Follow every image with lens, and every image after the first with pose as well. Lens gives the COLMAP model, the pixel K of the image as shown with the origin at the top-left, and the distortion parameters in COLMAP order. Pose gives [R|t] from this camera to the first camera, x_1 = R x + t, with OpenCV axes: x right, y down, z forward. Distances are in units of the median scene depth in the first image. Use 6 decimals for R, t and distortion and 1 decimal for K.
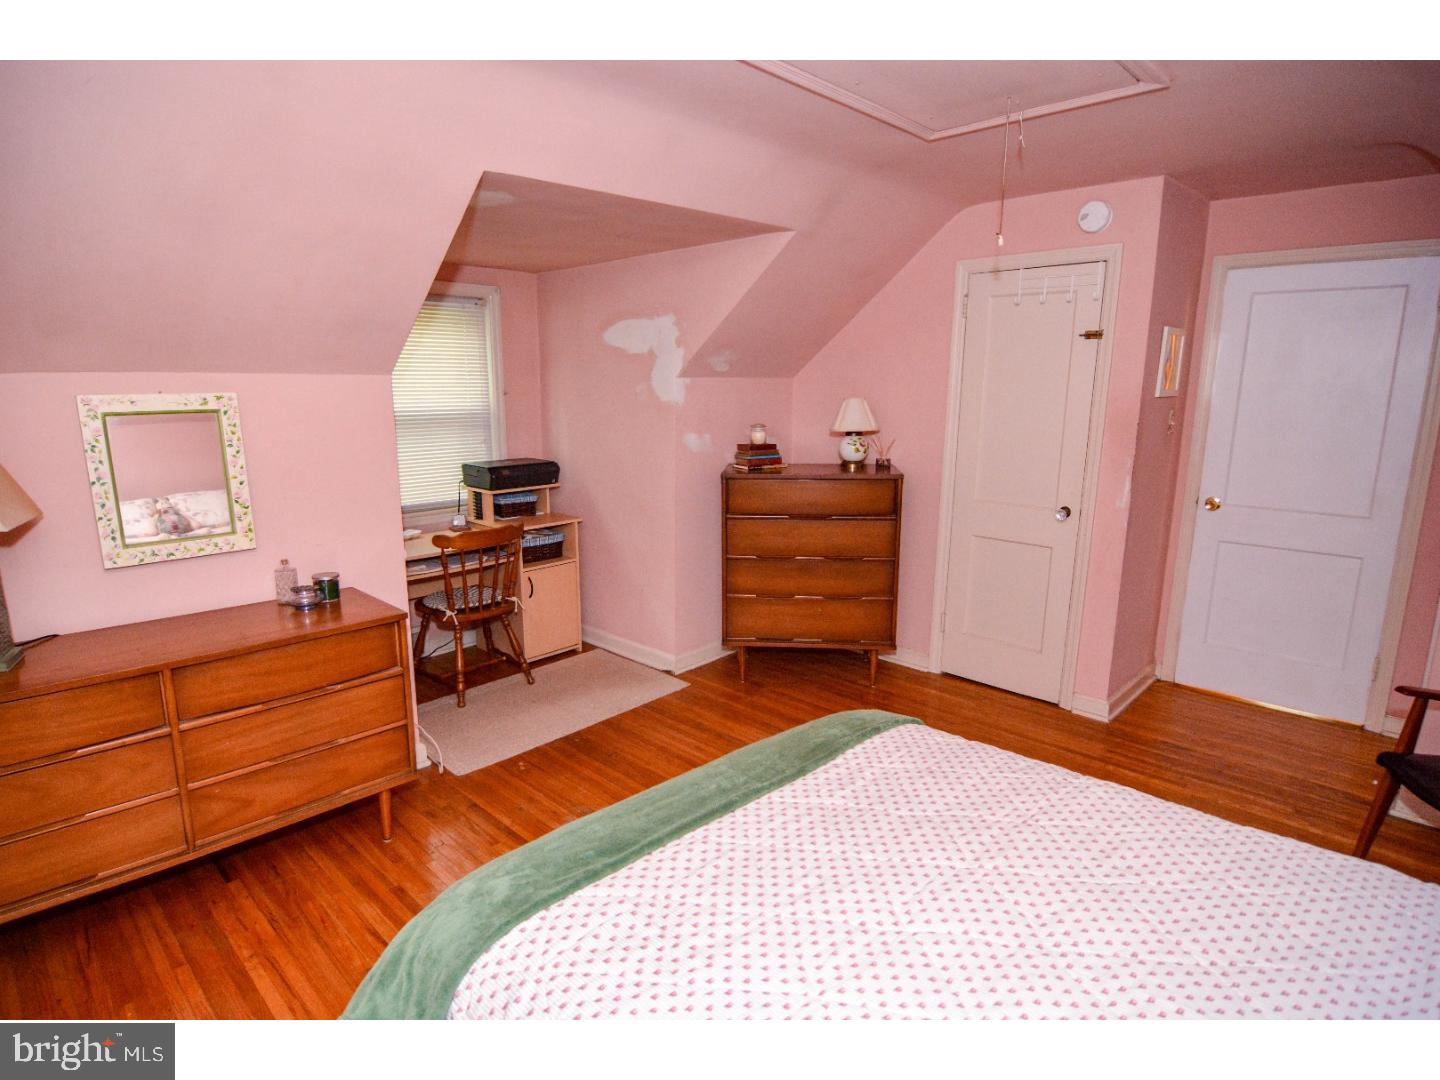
lens RADIAL K [[786.5, 0, 713.6], [0, 786.5, 543.3], [0, 0, 1]] dist [-0.006168, -0.012708]
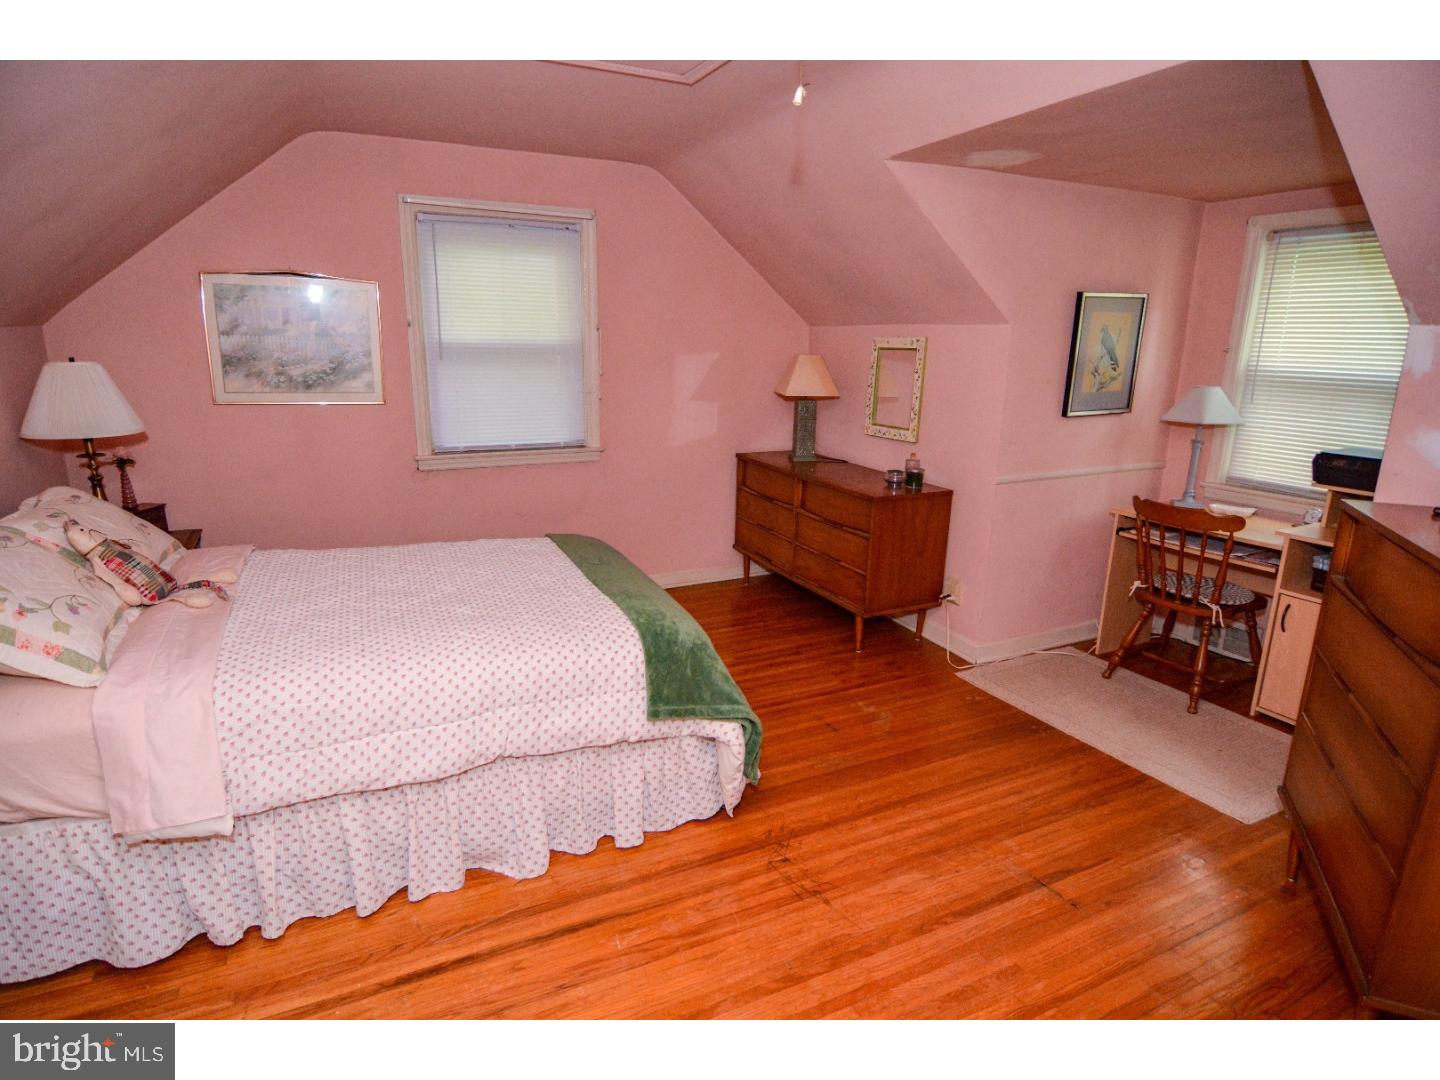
lens RADIAL K [[786.5, 0, 712.3], [0, 786.5, 539.6], [0, 0, 1]] dist [-0.006168, -0.012708]
pose [[-0.326415, 0.233878, -0.915835, 0.655580], [-0.204742, 0.928409, 0.310061, -0.142164], [0.922786, 0.288718, -0.255162, 0.733500]]
